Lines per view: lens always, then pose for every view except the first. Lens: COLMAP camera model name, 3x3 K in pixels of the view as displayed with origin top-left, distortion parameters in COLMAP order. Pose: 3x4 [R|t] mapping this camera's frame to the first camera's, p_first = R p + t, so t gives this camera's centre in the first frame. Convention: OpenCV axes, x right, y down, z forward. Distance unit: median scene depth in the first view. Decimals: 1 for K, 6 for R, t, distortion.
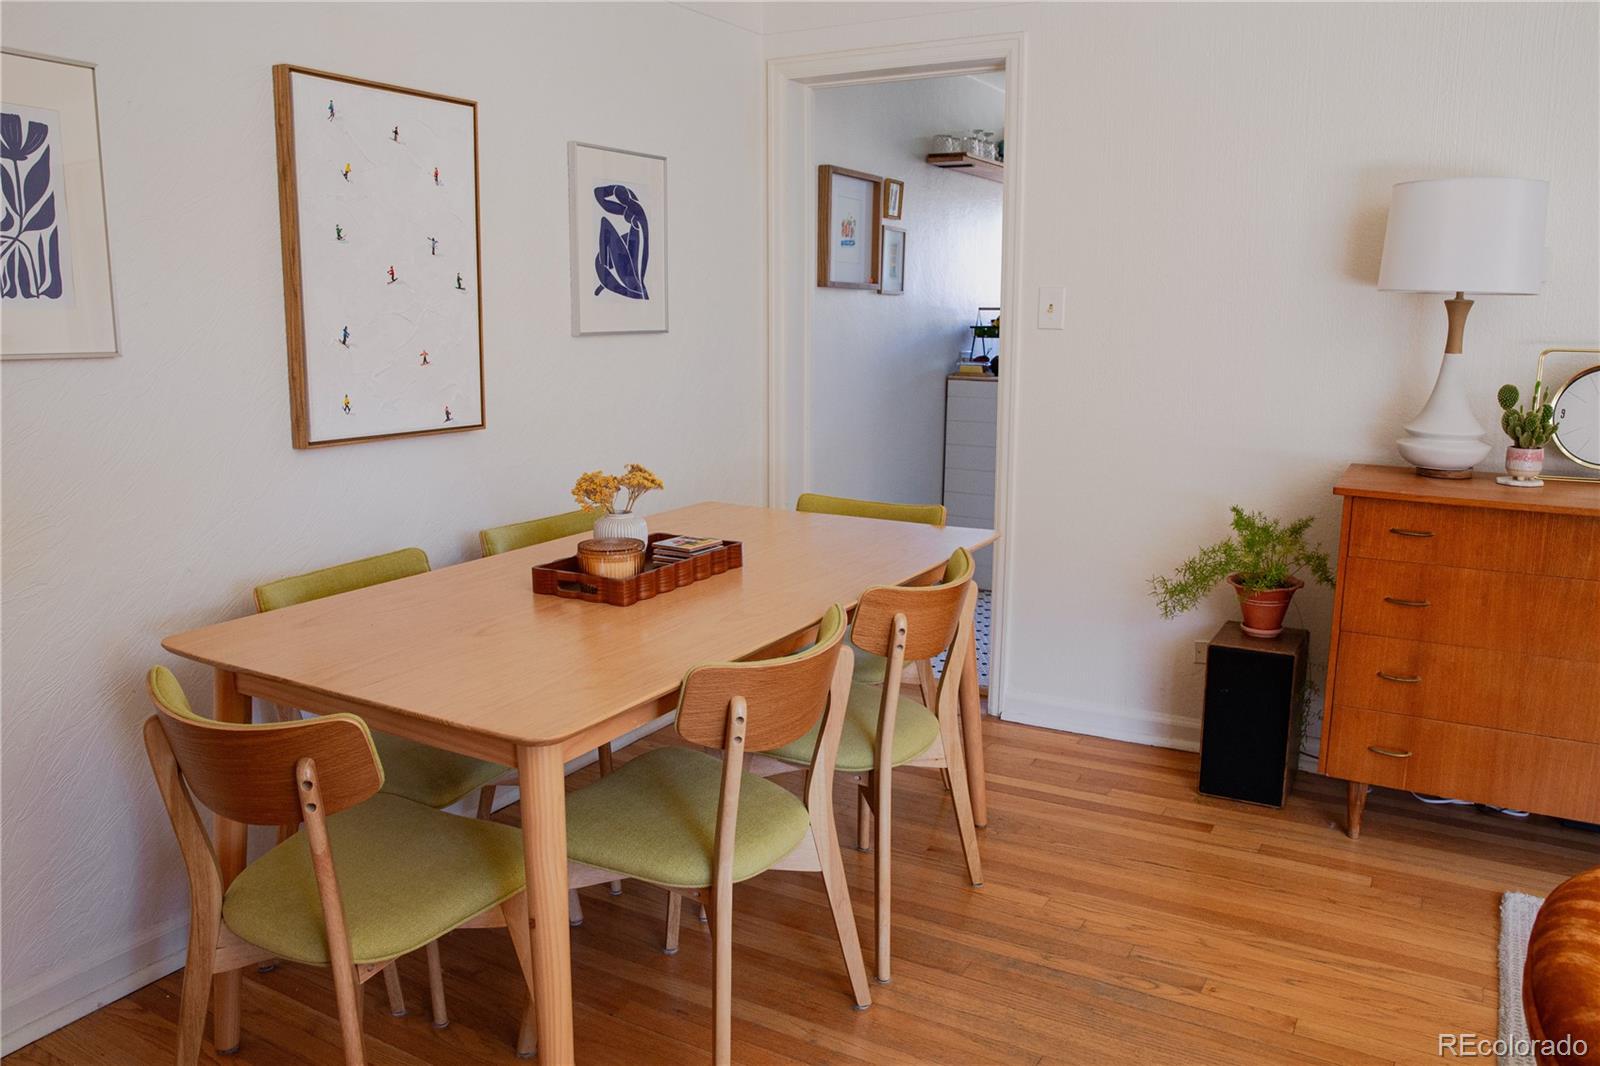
lens RADIAL K [[1180.0, 0, 797.5], [0, 1180.0, 528.9], [0, 0, 1]] dist [-0.022993, 0.004739]
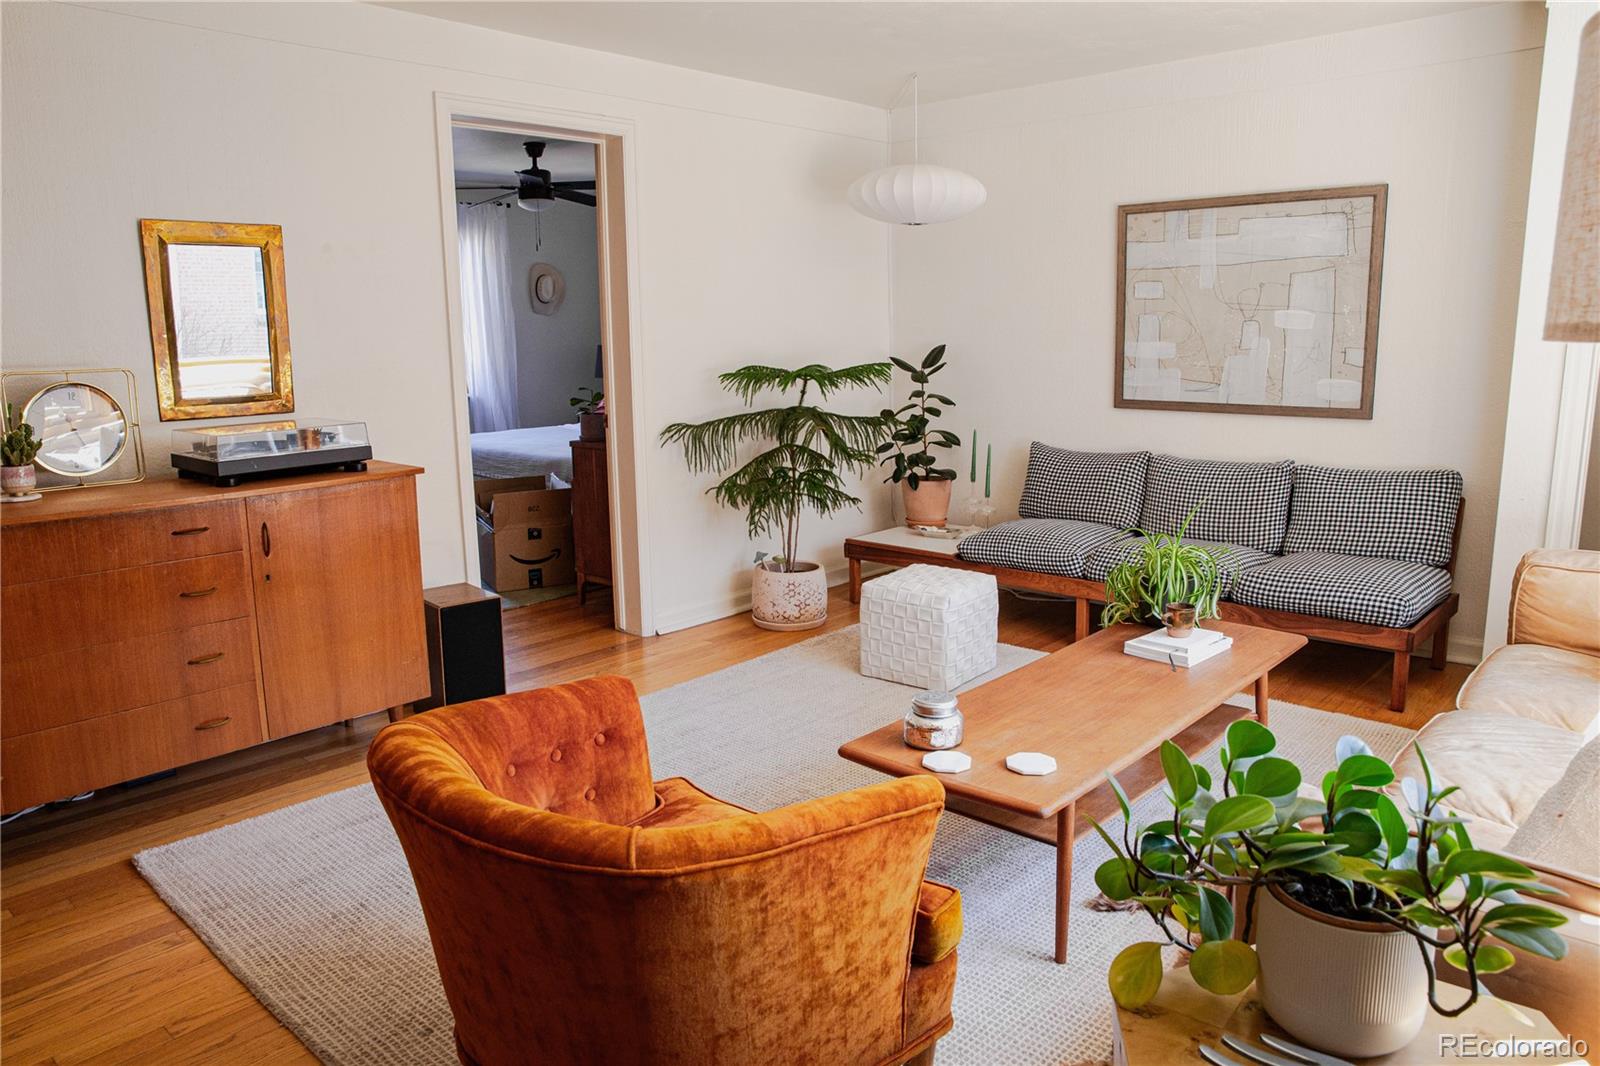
lens RADIAL K [[1106.0, 0, 793.4], [0, 1106.0, 522.5], [0, 0, 1]] dist [-0.053989, 0.013731]
pose [[0.221710, -0.184336, 0.957531, -0.168313], [0.195572, 0.970422, 0.141535, -0.019231], [-0.955299, 0.155887, 0.251203, 0.080855]]
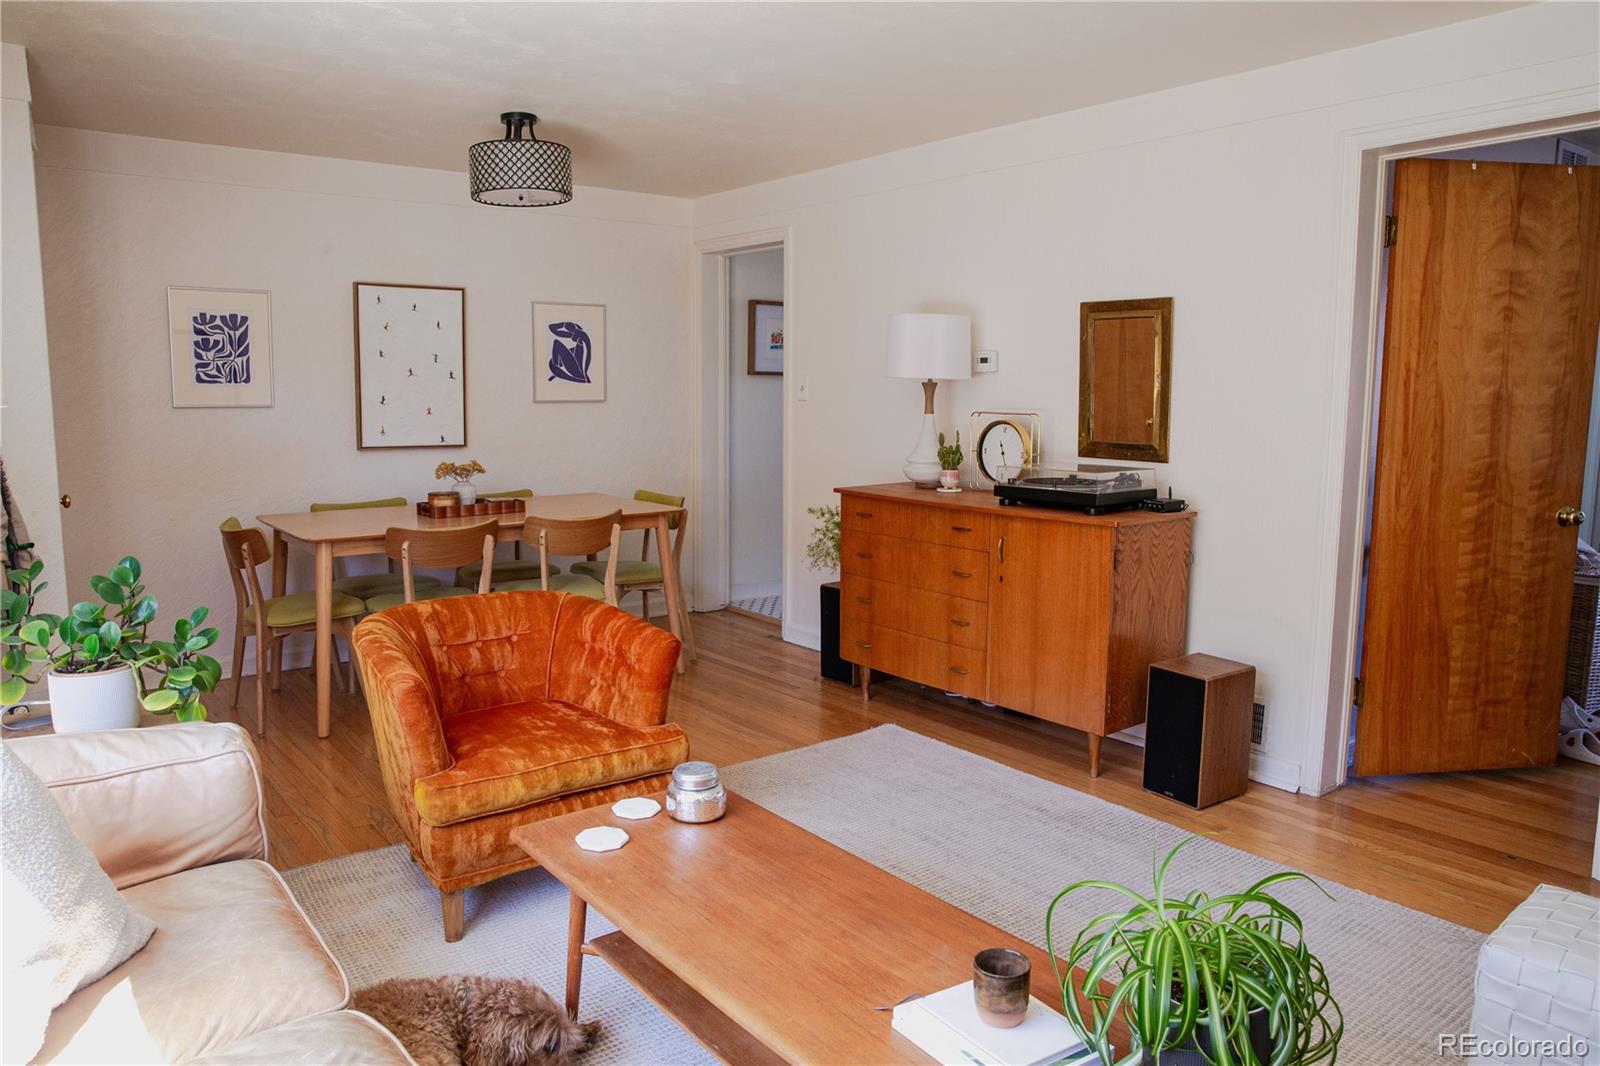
lens RADIAL K [[1106.0, 0, 790.1], [0, 1106.0, 531.9], [0, 0, 1]] dist [-0.053989, 0.013731]
pose [[0.925085, 0.051476, -0.376255, 0.990732], [-0.073360, 0.996332, -0.044059, 0.103843], [0.372606, 0.068361, 0.925468, -0.533460]]
